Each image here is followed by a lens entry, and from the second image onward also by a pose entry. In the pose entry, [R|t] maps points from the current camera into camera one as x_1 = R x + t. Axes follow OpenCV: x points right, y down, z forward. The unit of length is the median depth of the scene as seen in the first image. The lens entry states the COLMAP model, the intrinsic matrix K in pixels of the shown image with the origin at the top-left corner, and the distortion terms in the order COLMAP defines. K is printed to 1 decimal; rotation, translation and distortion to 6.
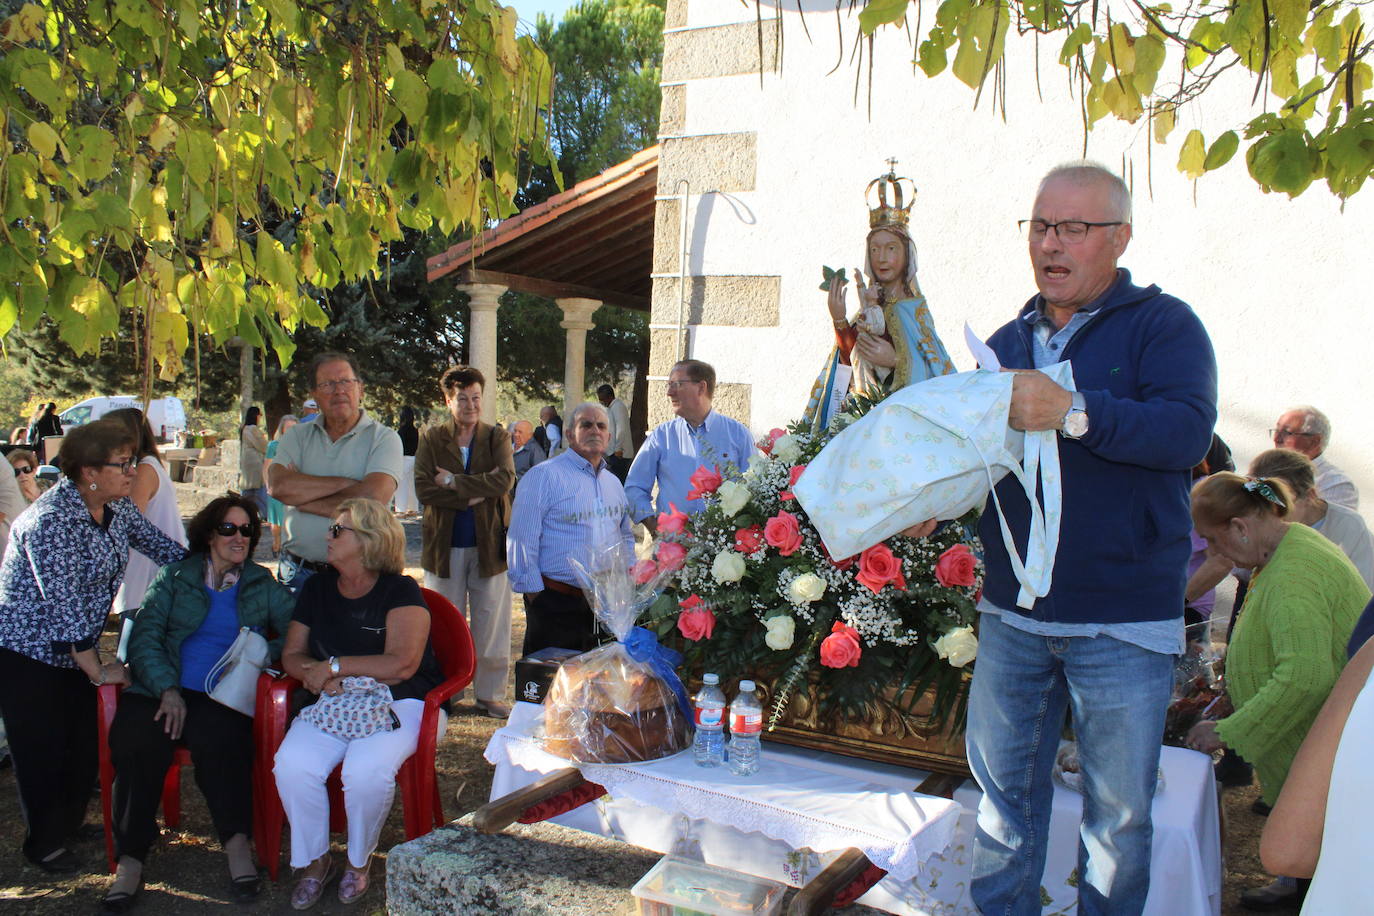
lens RADIAL K [[1140.1, 0, 683.3], [0, 1140.1, 468.5], [0, 0, 1]] dist [-0.168279, 0.152443]
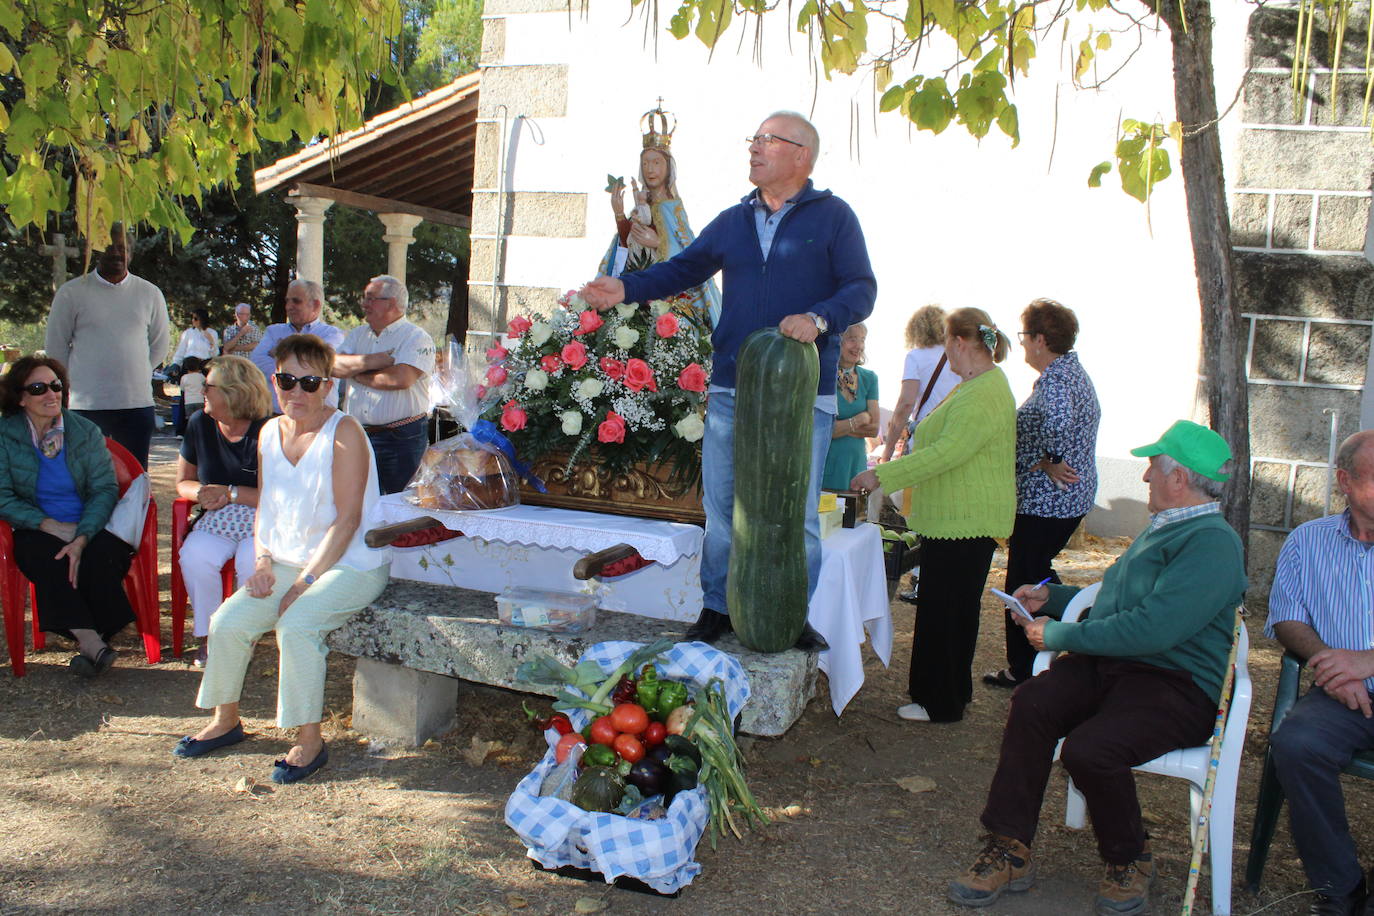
lens RADIAL K [[1140.1, 0, 683.3], [0, 1140.1, 468.5], [0, 0, 1]] dist [-0.168279, 0.152443]
pose [[0.986728, -0.002836, 0.162356, -0.006095], [-0.007241, 0.998085, 0.061439, 0.060947], [-0.162220, -0.061799, 0.984818, -0.253194]]
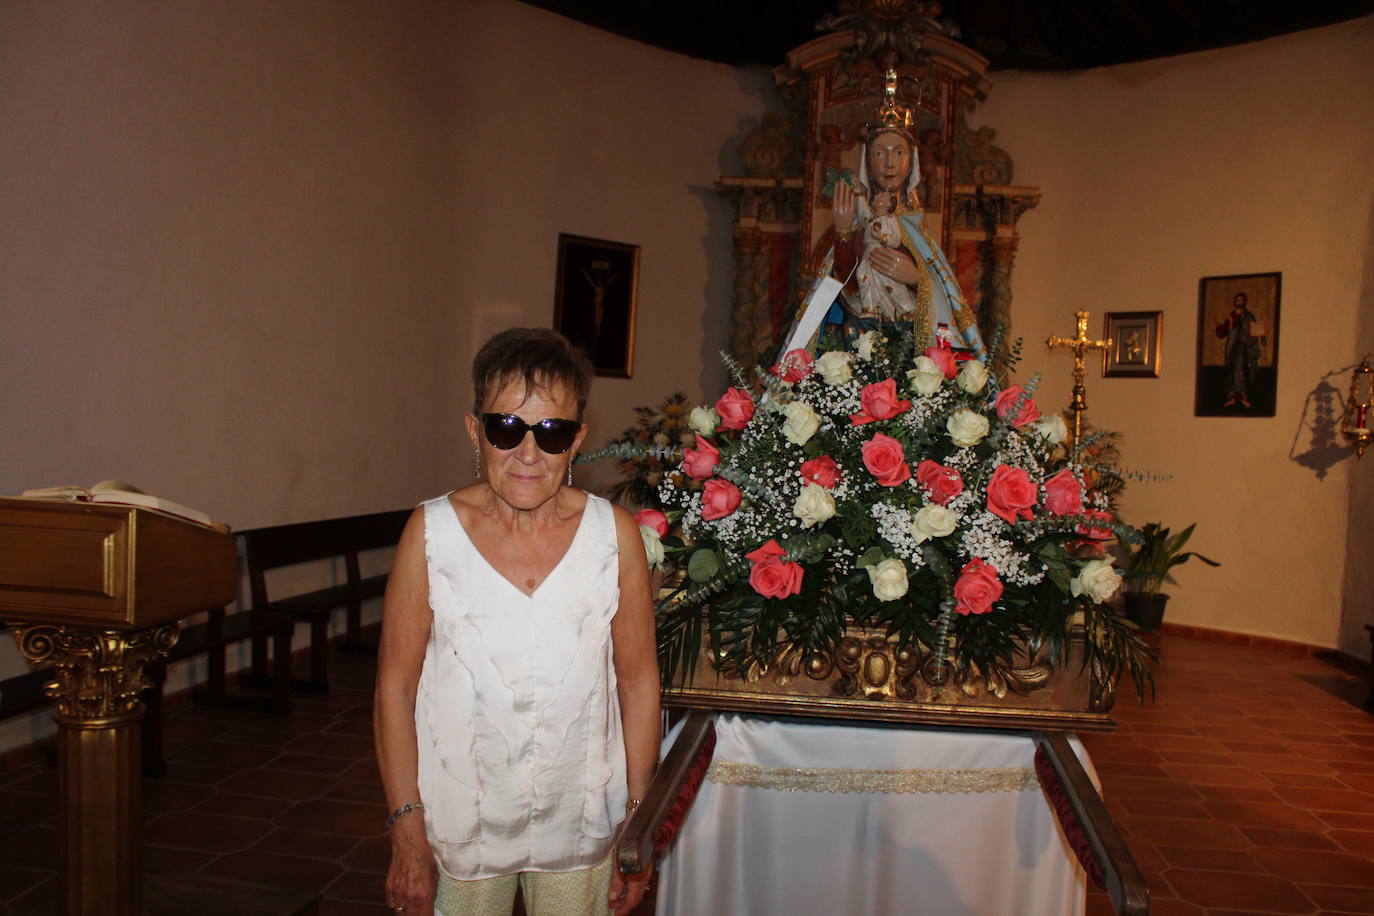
lens RADIAL K [[1136.1, 0, 687.0], [0, 1136.1, 458.0], [0, 0, 1]] dist [-0.156471, 0.010039]
pose [[0.932079, -0.006116, 0.362204, -0.189239], [0.011500, 0.999853, -0.012710, 0.035320], [-0.362073, 0.016012, 0.932012, 0.157112]]
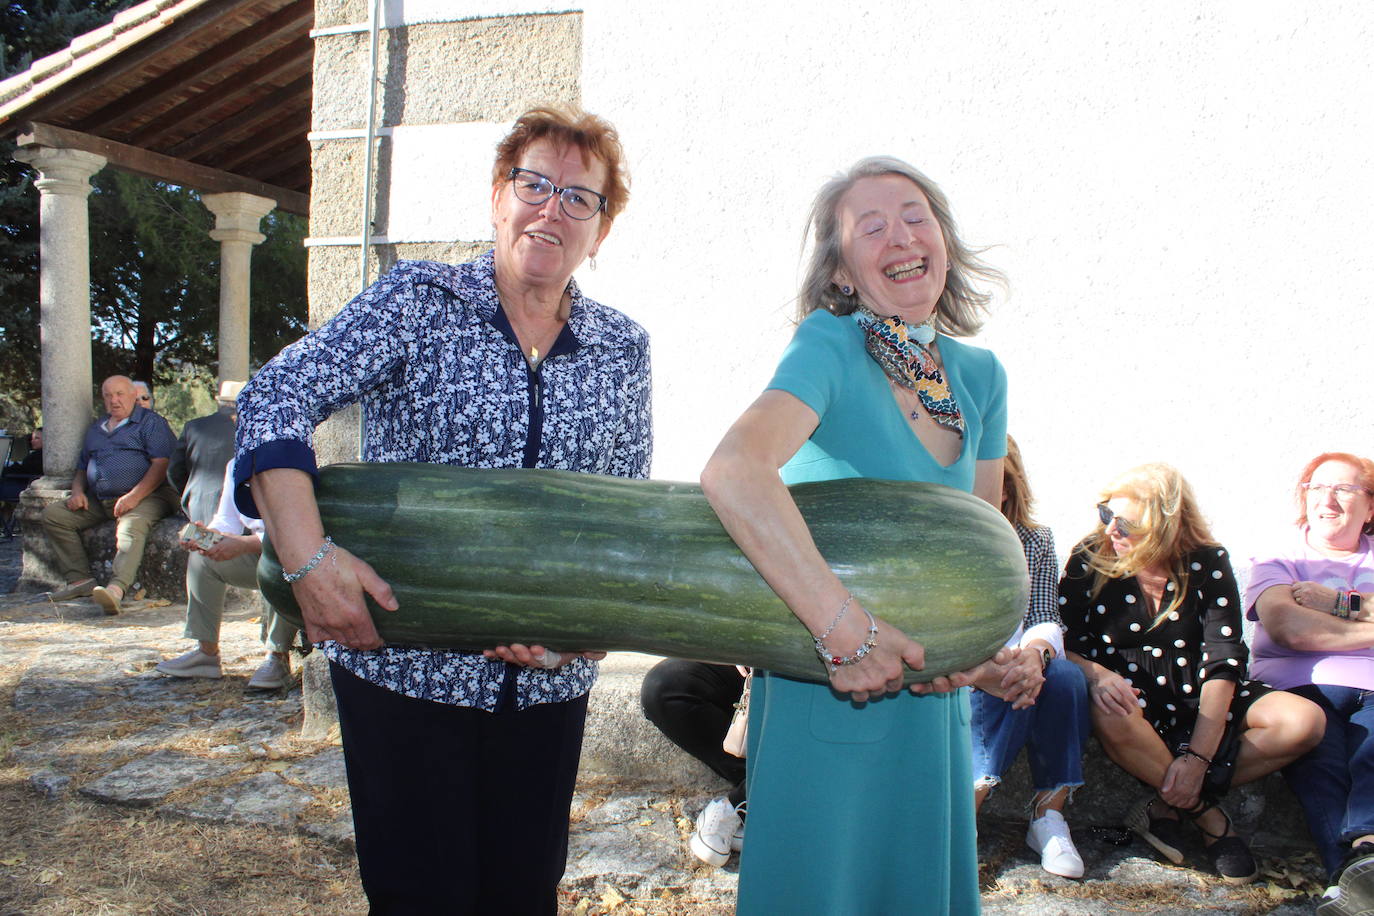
lens RADIAL K [[1140.1, 0, 683.3], [0, 1140.1, 468.5], [0, 0, 1]] dist [-0.168279, 0.152443]
pose [[0.973948, -0.031553, 0.224567, 0.028869], [0.030918, 0.999502, 0.006347, 0.035108], [-0.224655, 0.000762, 0.974438, 0.914682]]
